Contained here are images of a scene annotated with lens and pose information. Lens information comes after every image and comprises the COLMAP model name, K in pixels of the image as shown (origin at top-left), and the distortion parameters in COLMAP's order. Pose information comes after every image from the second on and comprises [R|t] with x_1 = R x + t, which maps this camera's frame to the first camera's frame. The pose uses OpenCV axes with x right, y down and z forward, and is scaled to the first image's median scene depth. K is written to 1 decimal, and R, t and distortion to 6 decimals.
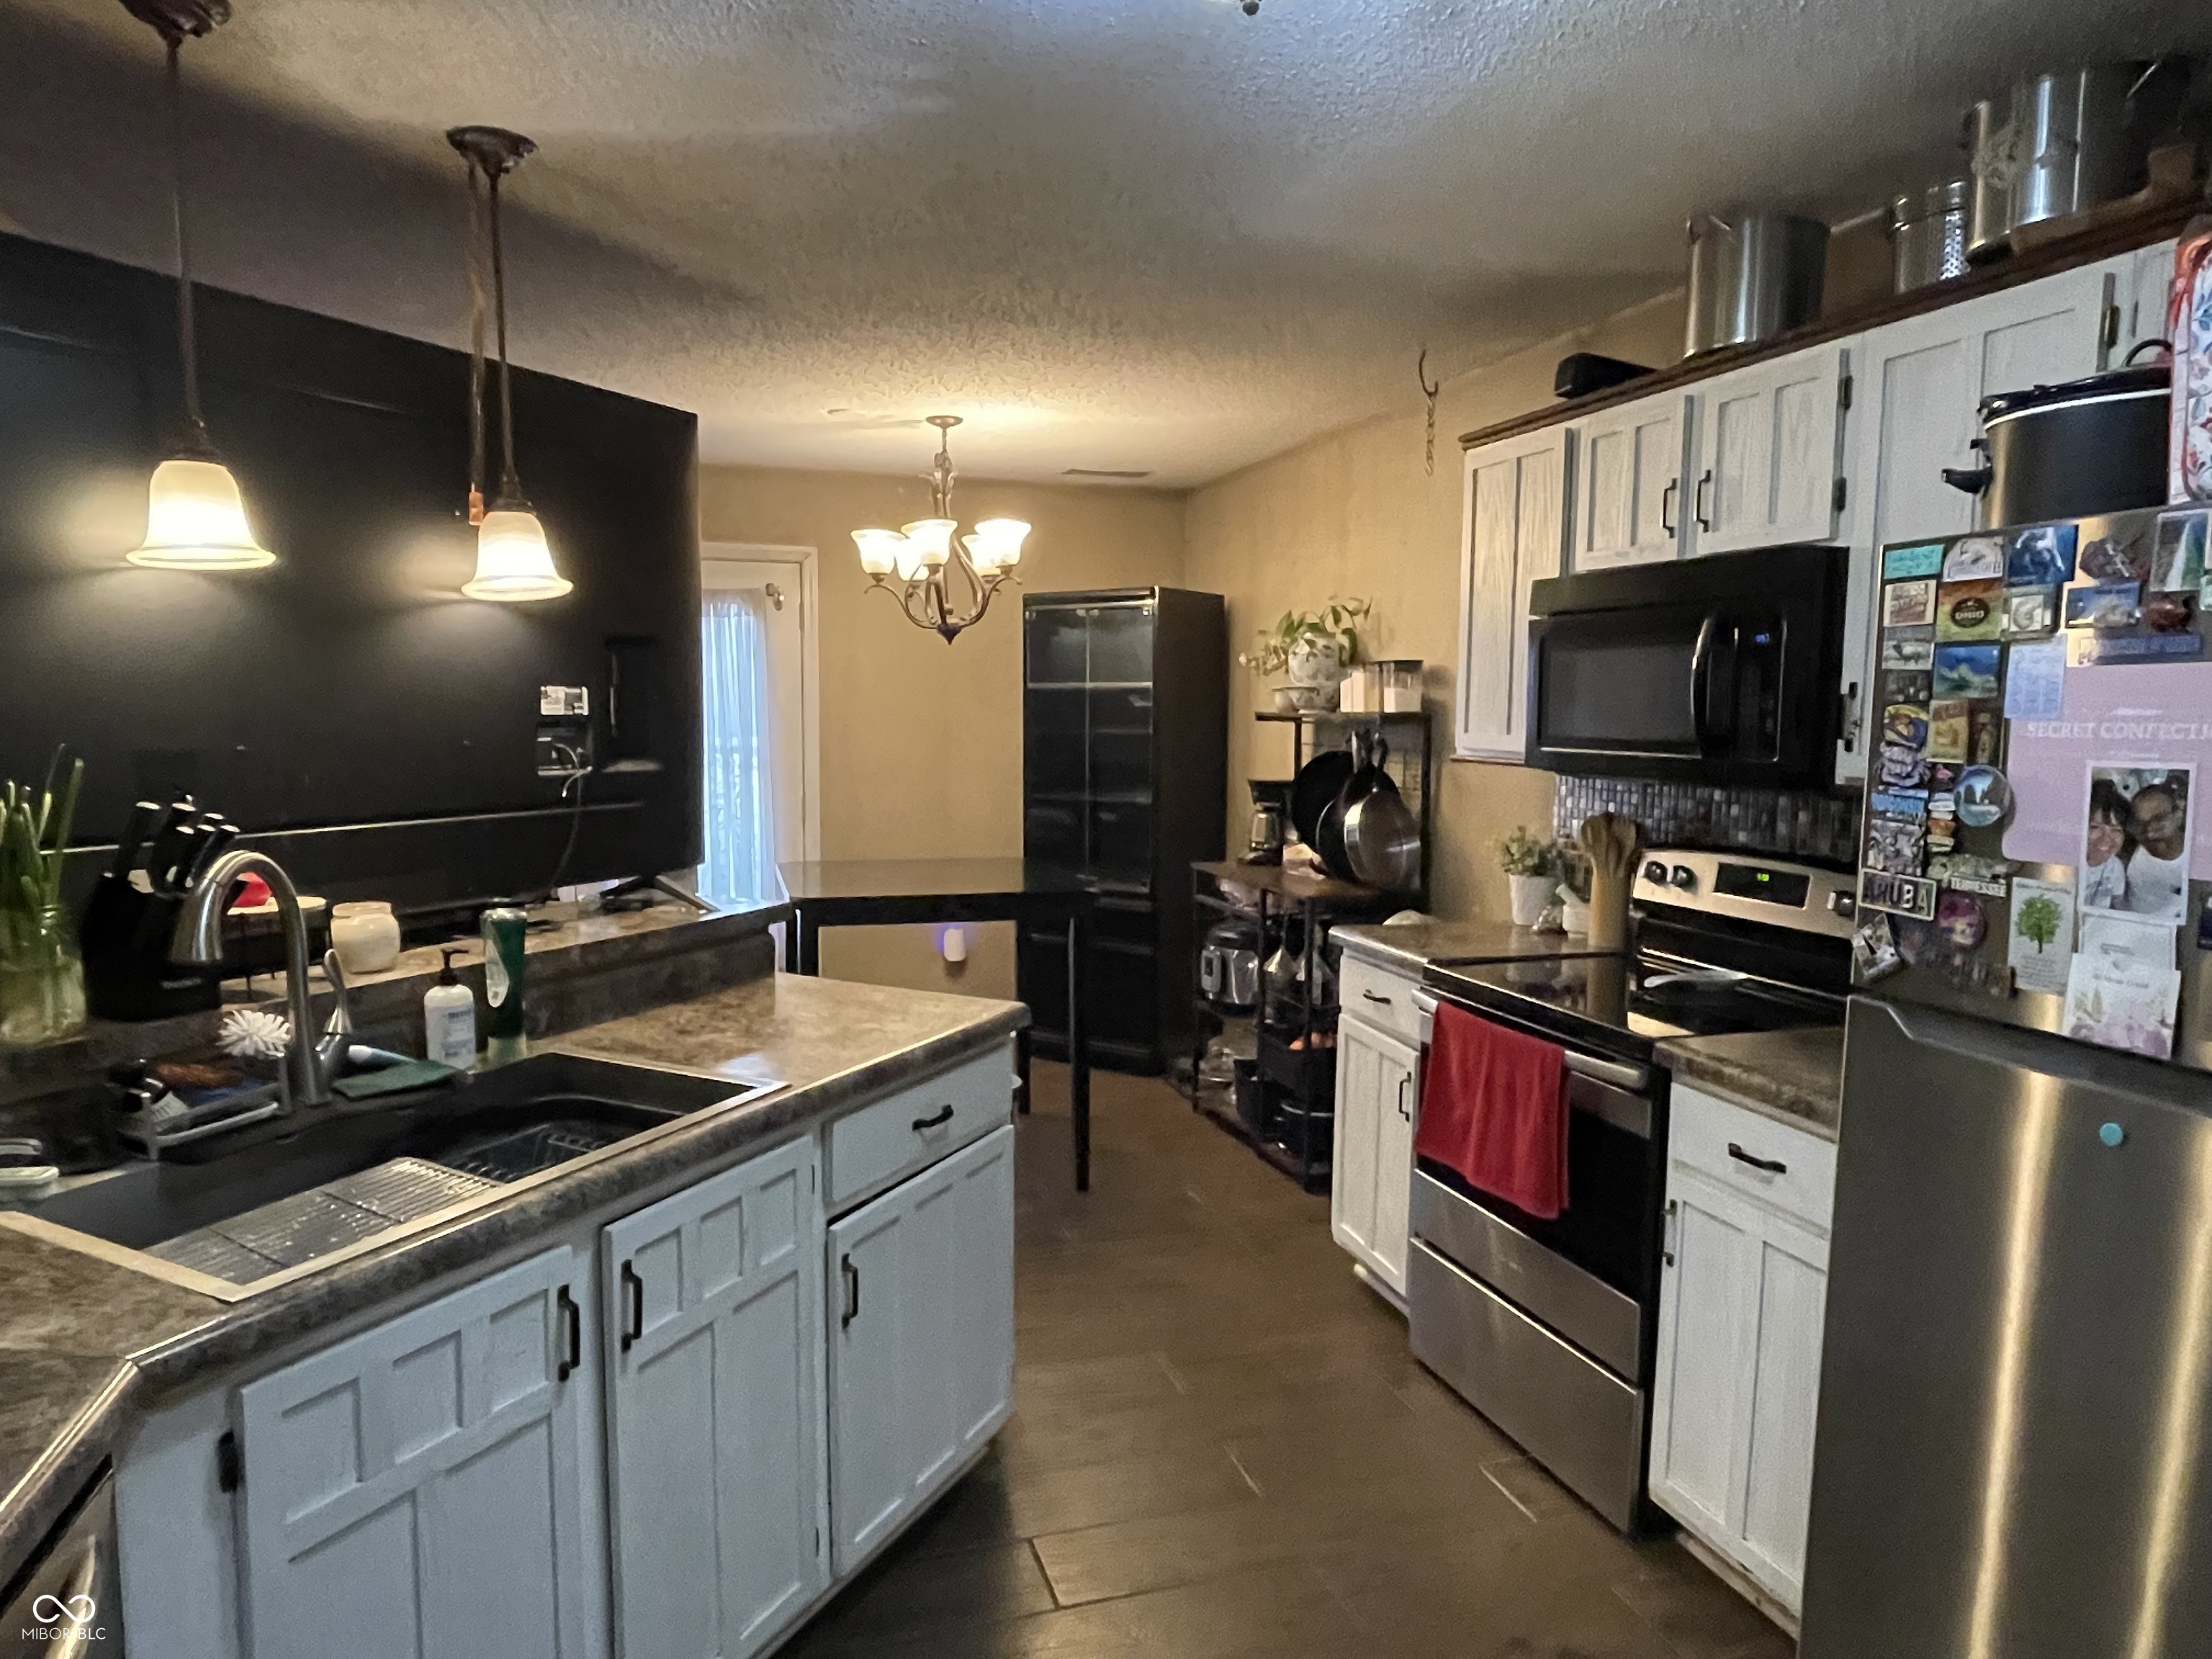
lens RADIAL K [[1350.2, 0, 1113.0], [0, 1350.2, 826.9], [0, 0, 1]] dist [-0.000465, 0.000227]
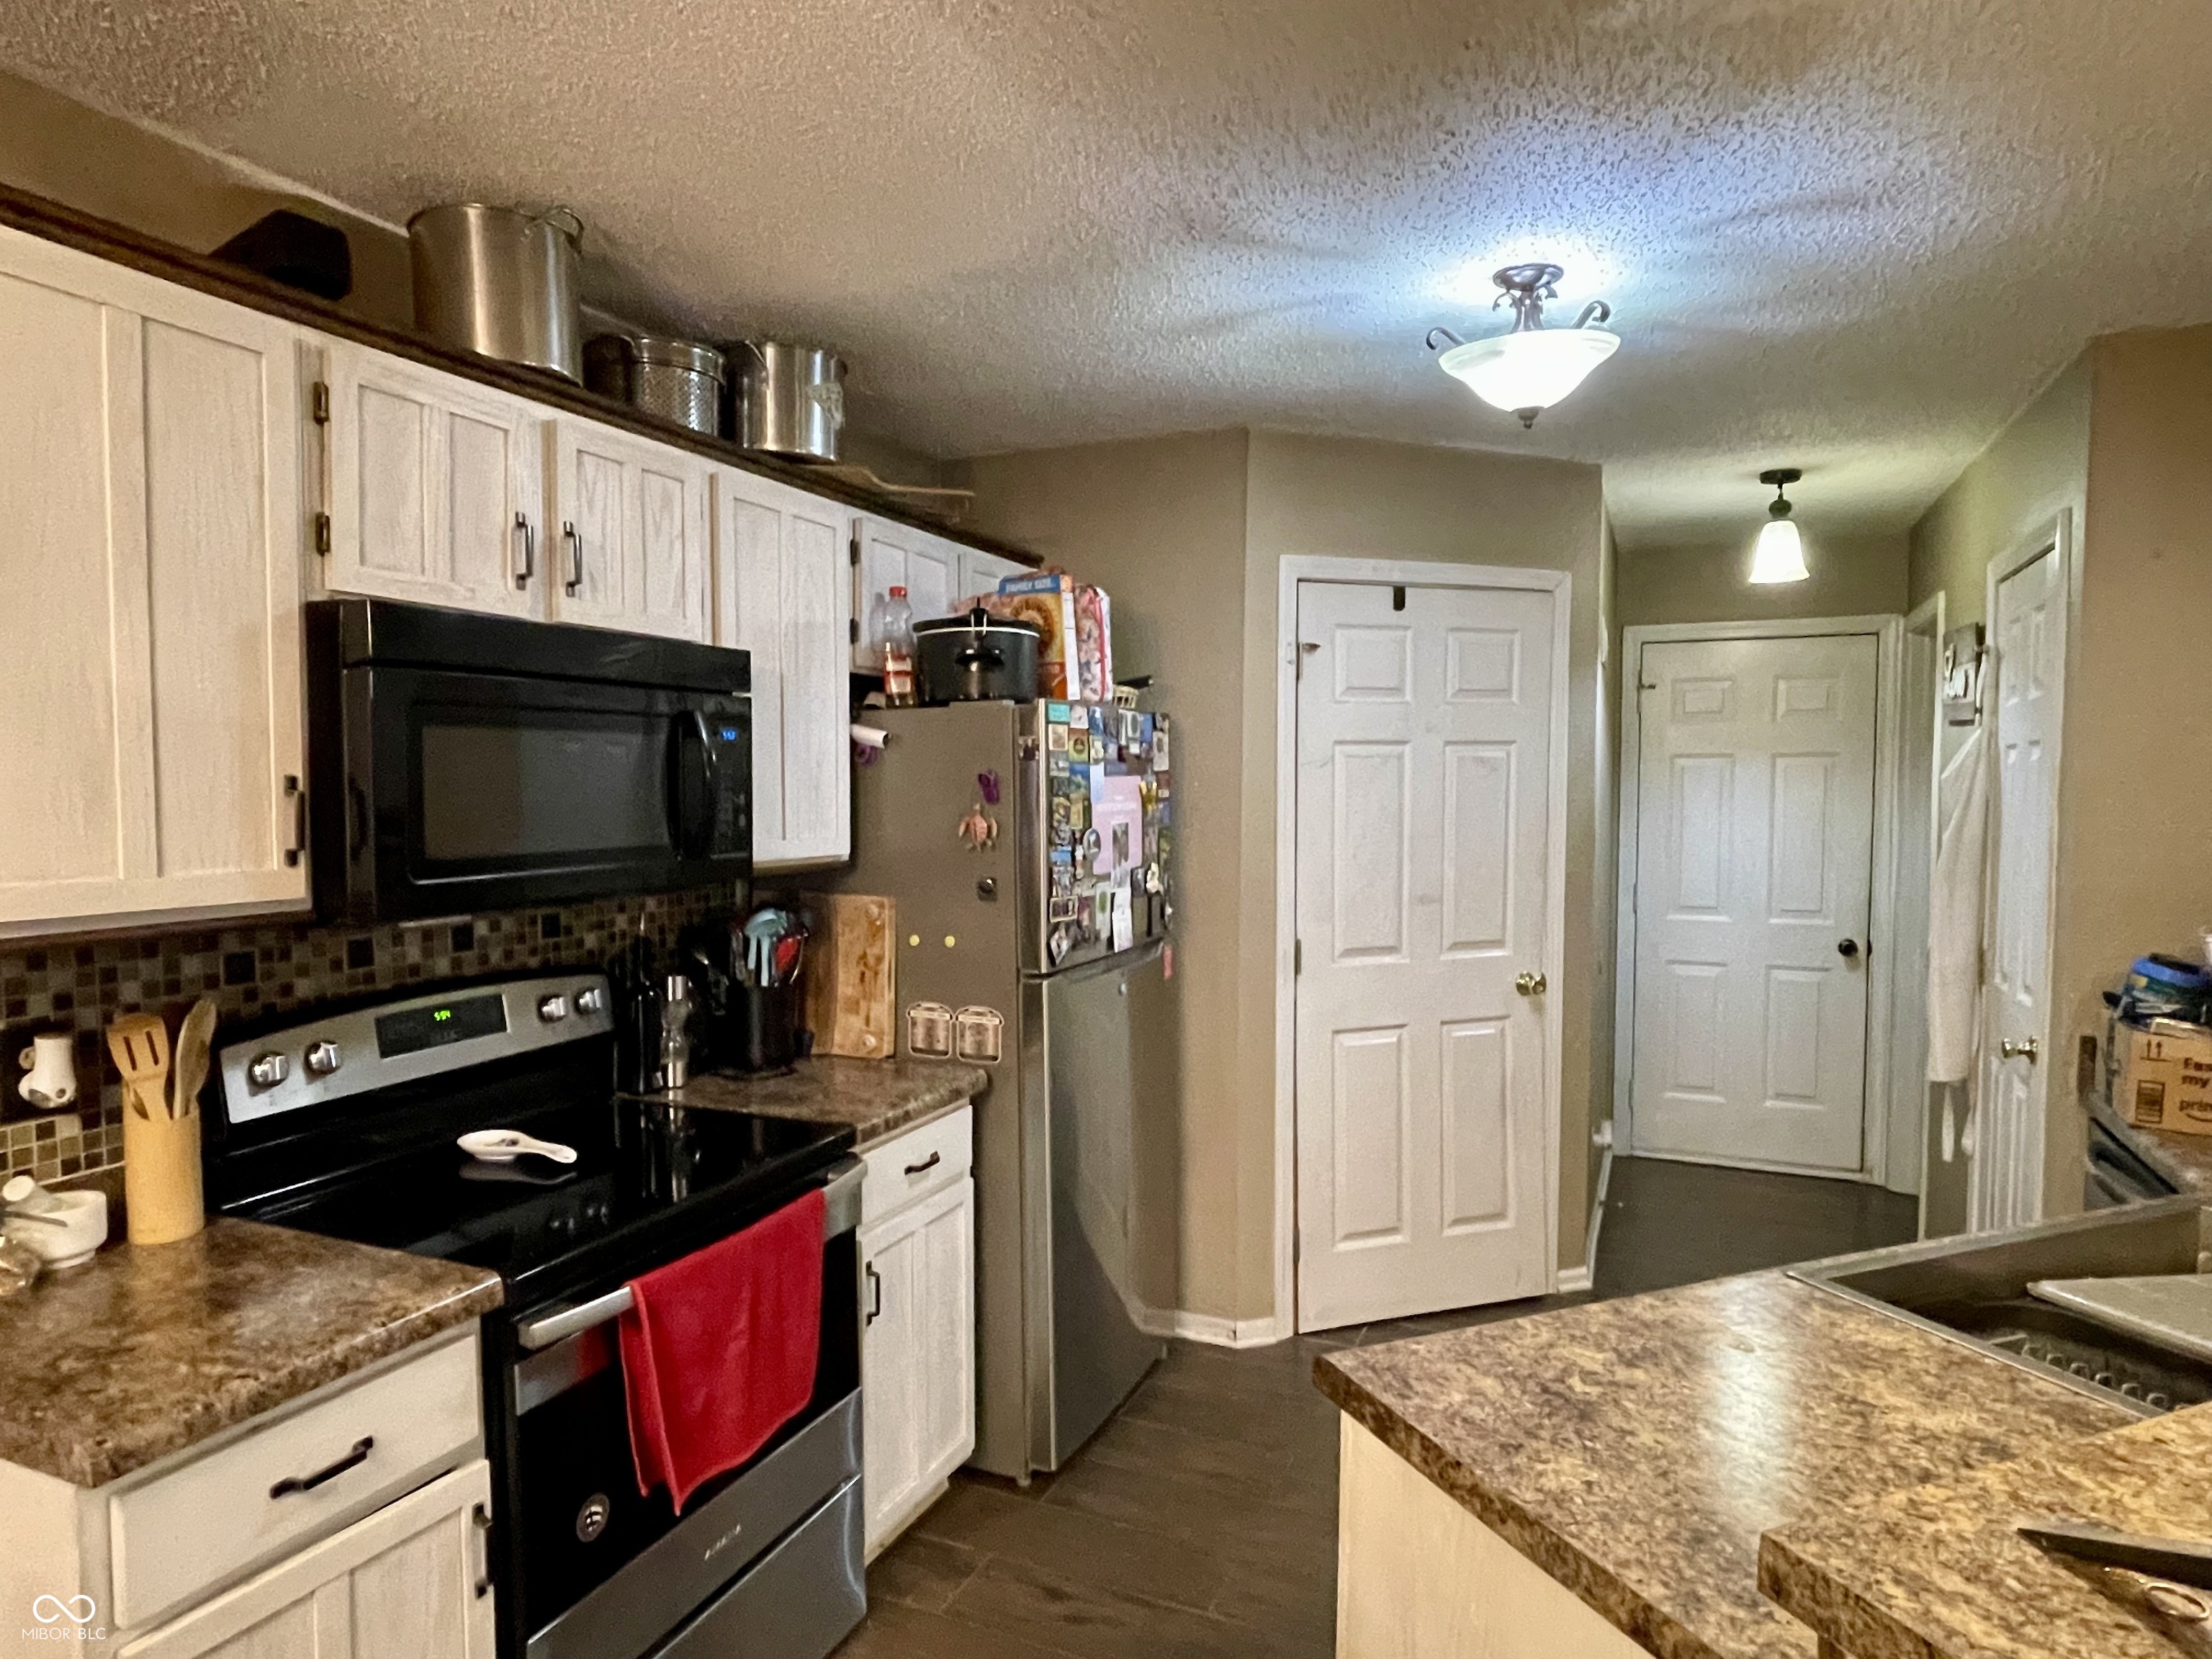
lens RADIAL K [[1335.8, 0, 1097.9], [0, 1335.8, 847.7], [0, 0, 1]] dist [-0.016997, -0.000474]
pose [[-0.751440, -0.049175, 0.657967, -0.347065], [0.050561, 0.989995, 0.131734, -0.154563], [-0.657862, 0.132258, -0.741435, 1.396779]]
